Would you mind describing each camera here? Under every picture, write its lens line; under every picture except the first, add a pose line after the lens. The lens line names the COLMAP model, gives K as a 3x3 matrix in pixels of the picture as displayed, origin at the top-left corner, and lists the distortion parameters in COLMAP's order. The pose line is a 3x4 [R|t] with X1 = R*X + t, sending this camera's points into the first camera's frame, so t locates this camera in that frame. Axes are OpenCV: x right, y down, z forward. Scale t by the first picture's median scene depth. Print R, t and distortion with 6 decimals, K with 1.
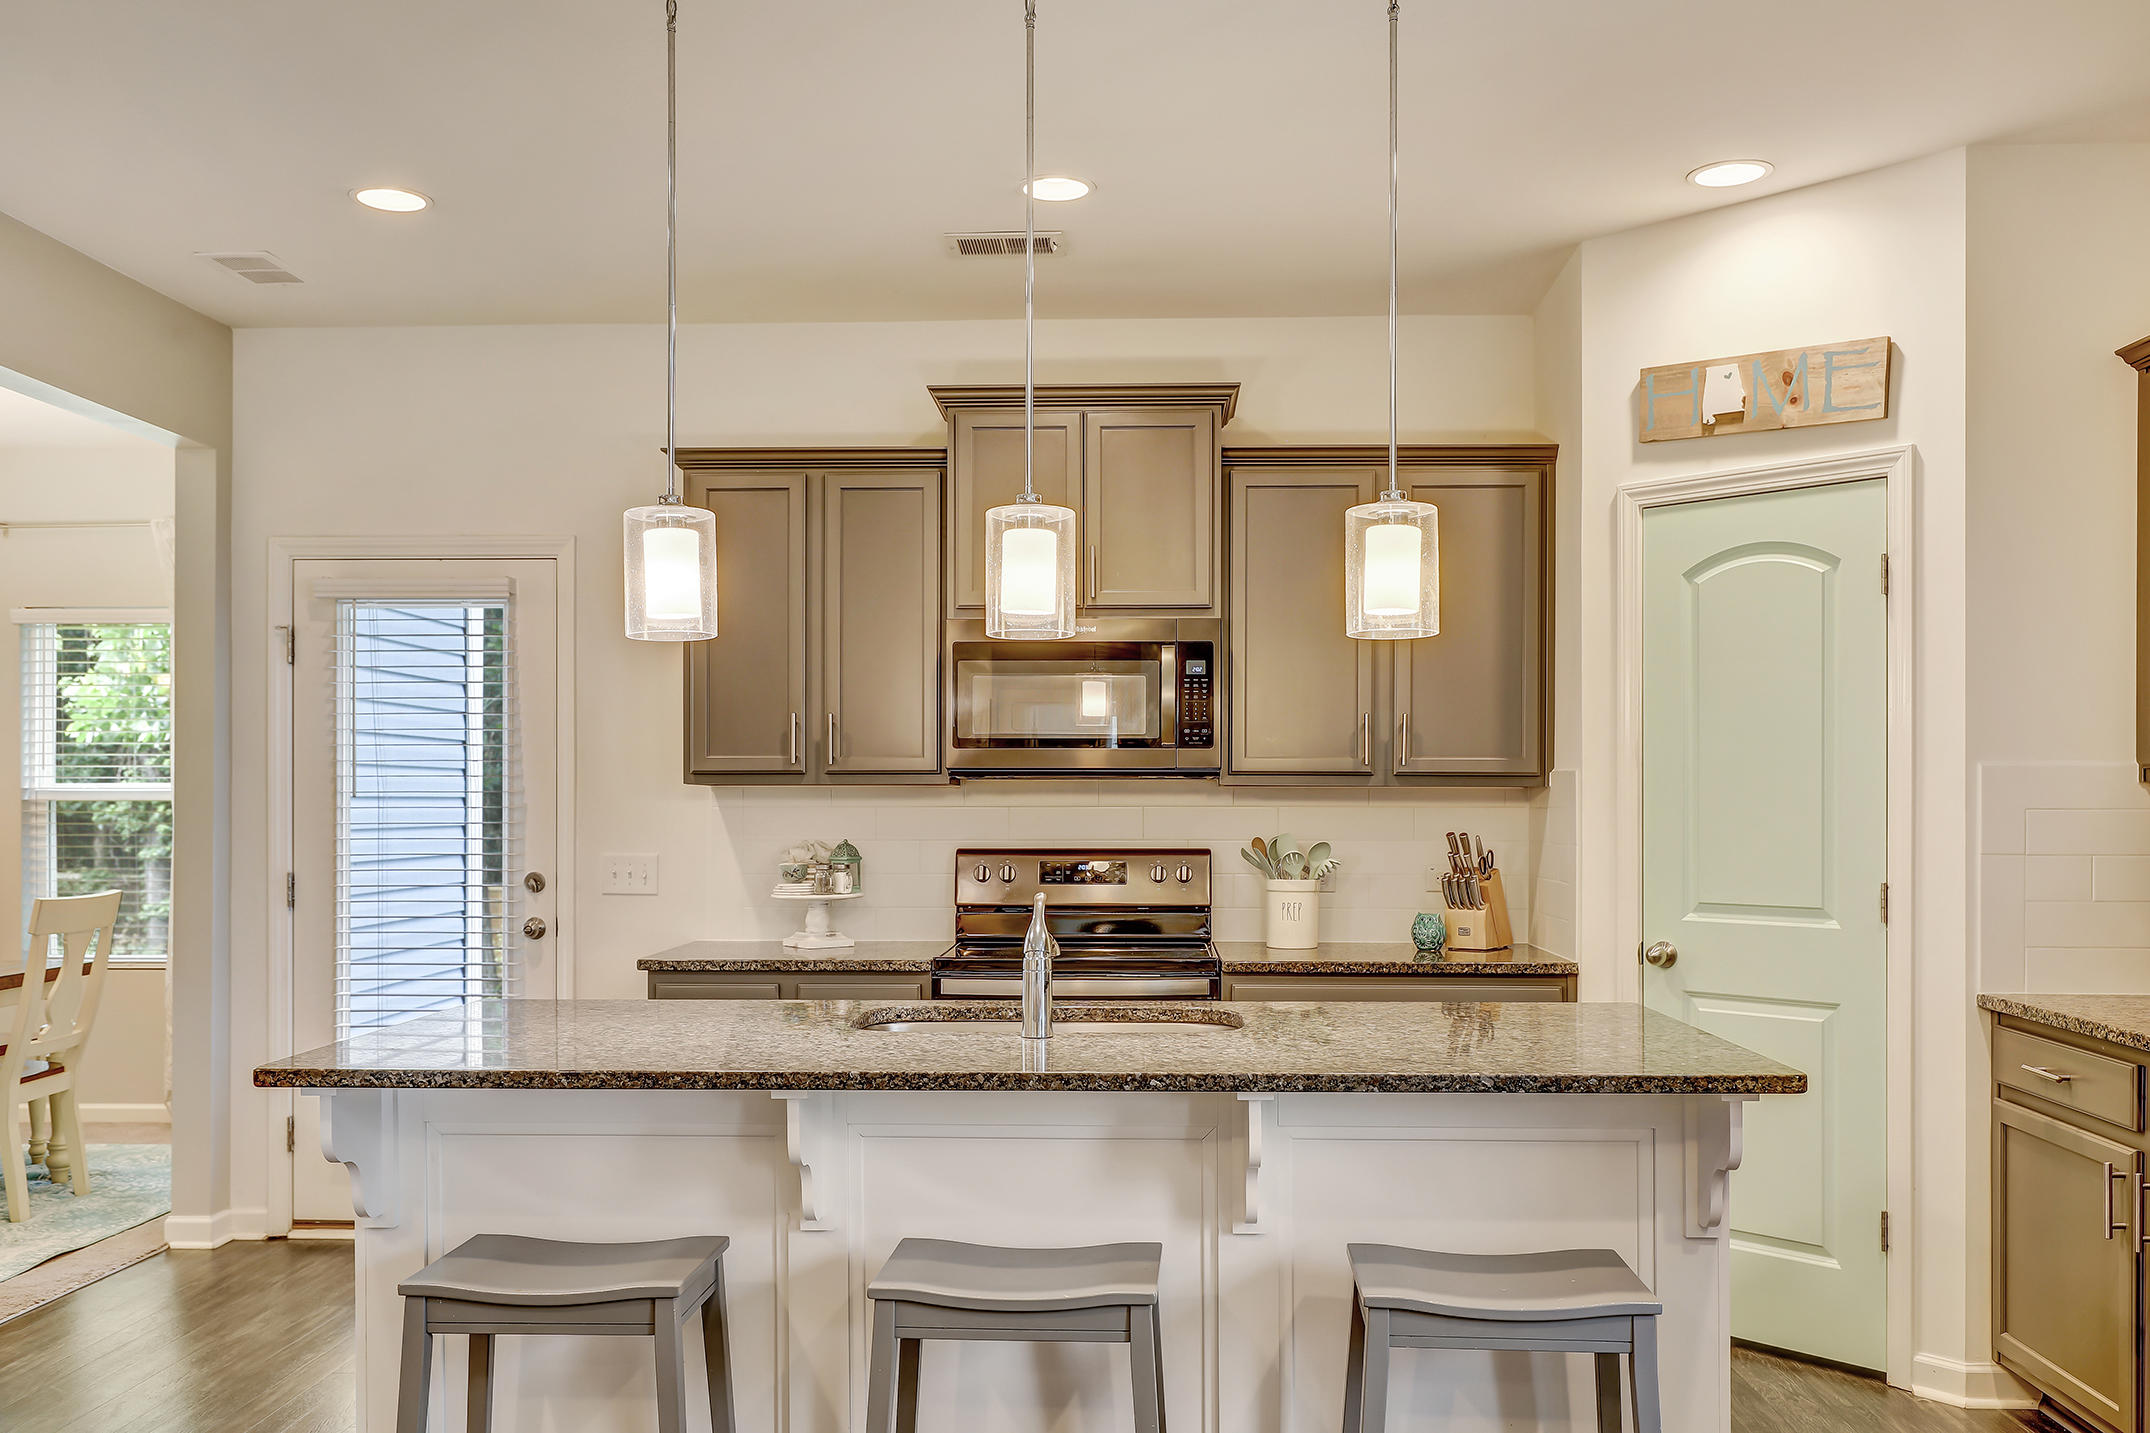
lens RADIAL K [[1783.8, 0, 1080.6], [0, 1783.8, 814.0], [0, 0, 1]] dist [0.010781, 0.002019]
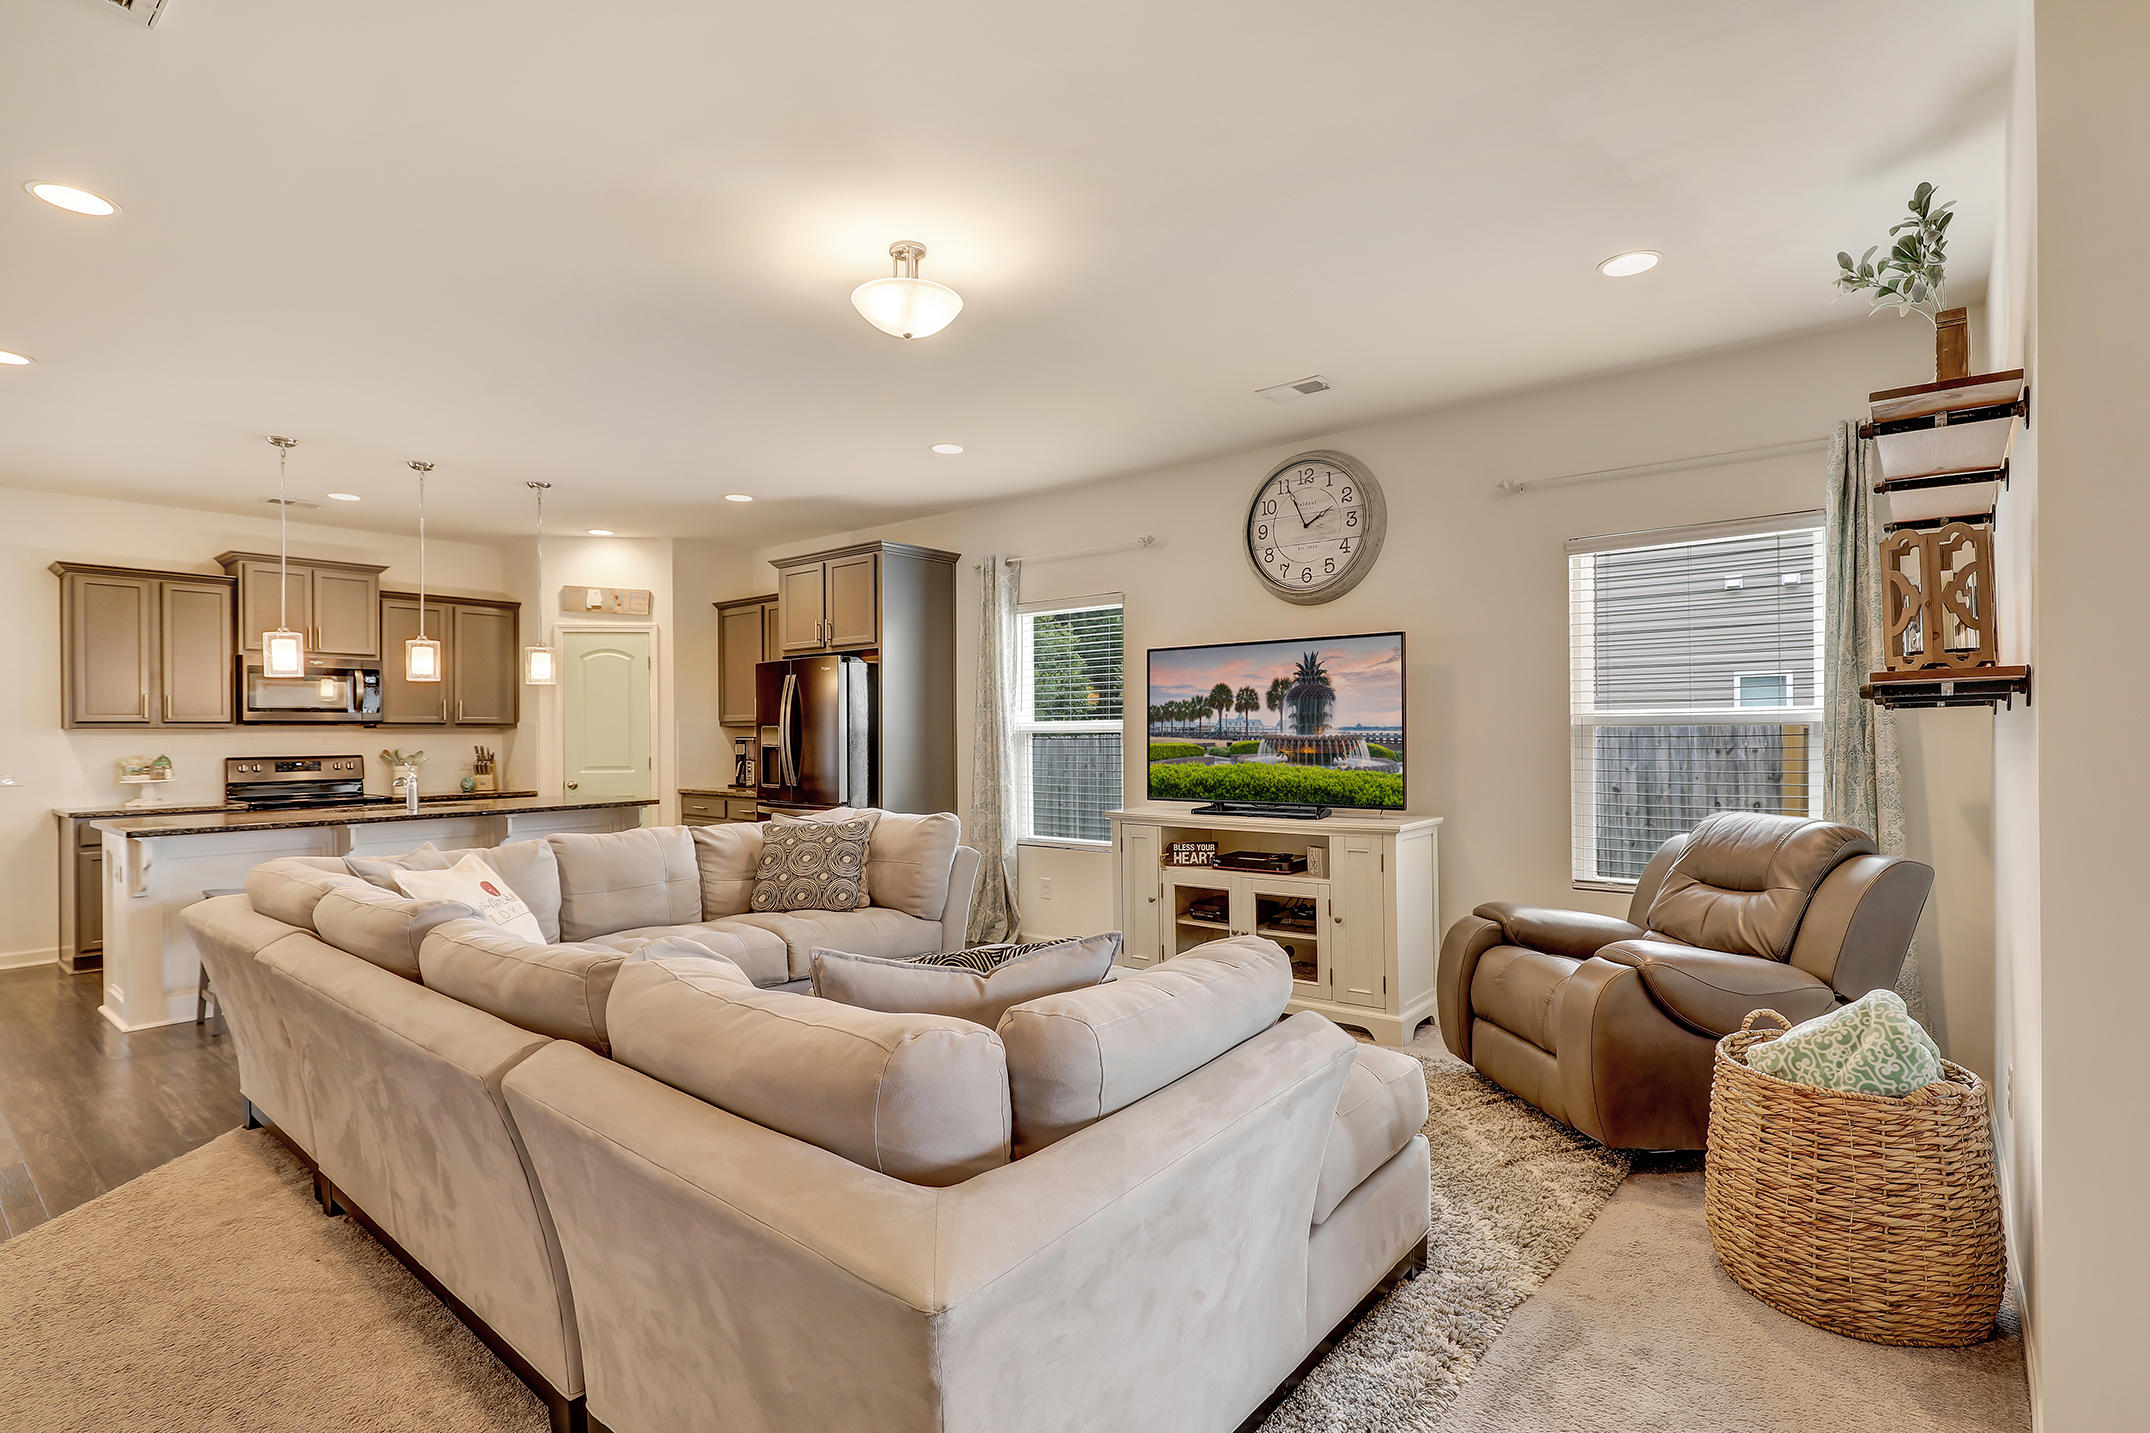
lens RADIAL K [[1036.3, 0, 1086.9], [0, 1036.3, 727.5], [0, 0, 1]] dist [-0.001532, -0.000277]
pose [[0.603592, -0.003200, 0.797287, -0.468171], [0.016763, 0.999822, -0.008677, 0.012405], [-0.797117, 0.018602, 0.603538, -0.632929]]
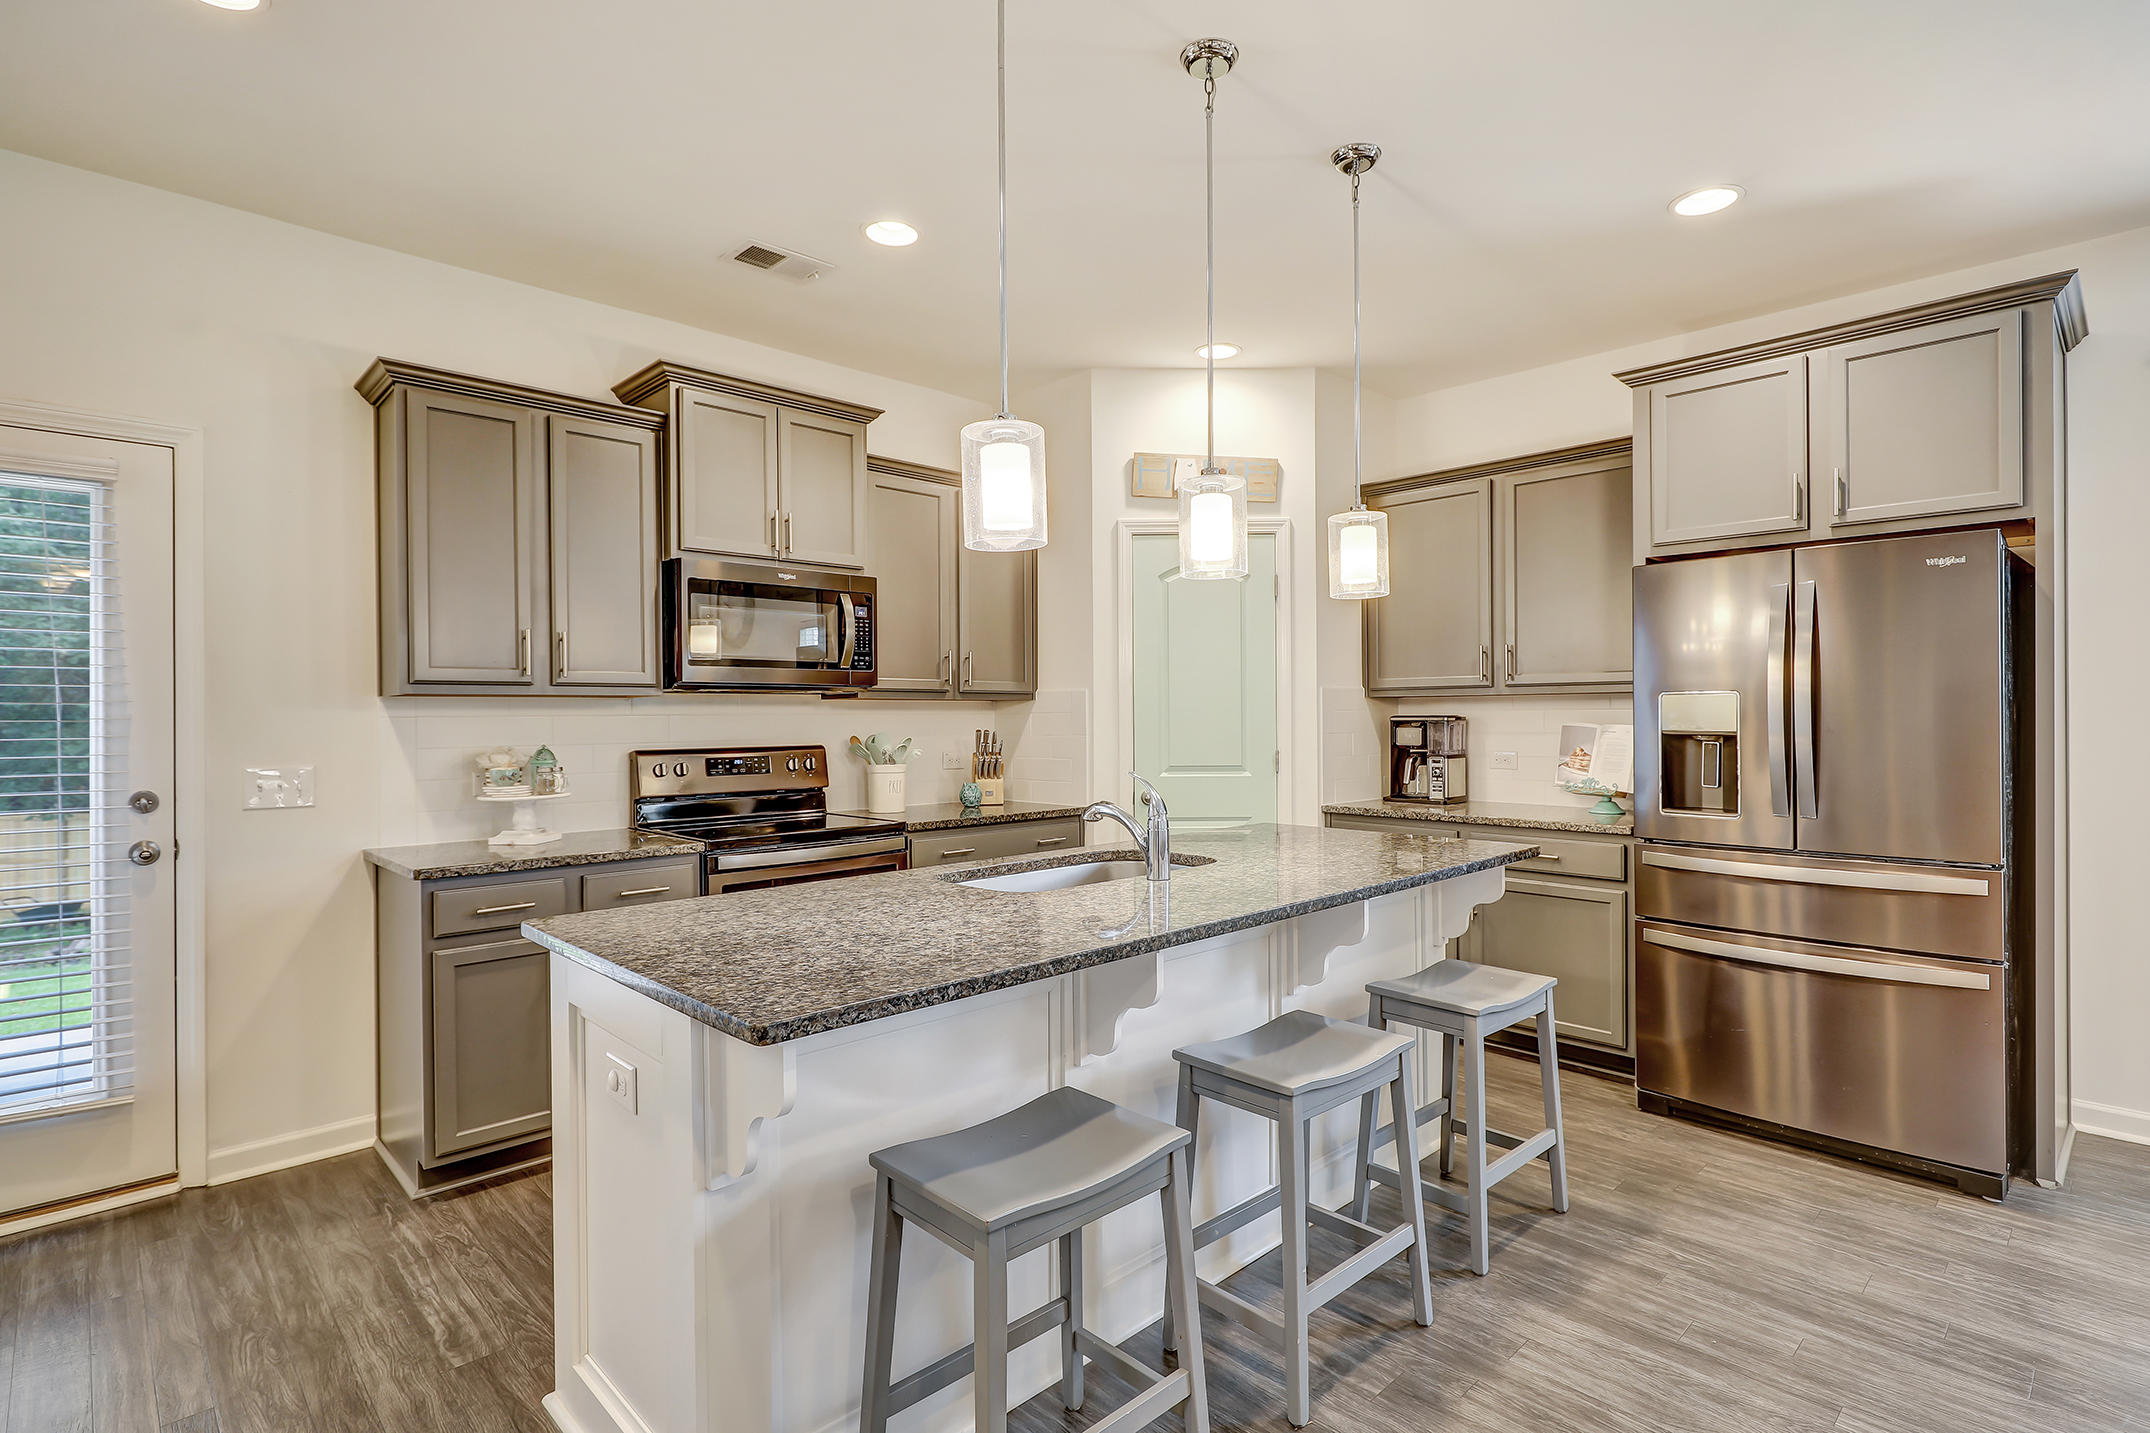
lens RADIAL K [[1036.3, 0, 1086.9], [0, 1036.3, 727.5], [0, 0, 1]] dist [-0.001532, -0.000277]
pose [[0.690101, -0.013014, 0.723596, -0.385633], [0.014485, 0.999886, 0.004169, 0.005790], [-0.723568, 0.007604, 0.690211, 0.319943]]
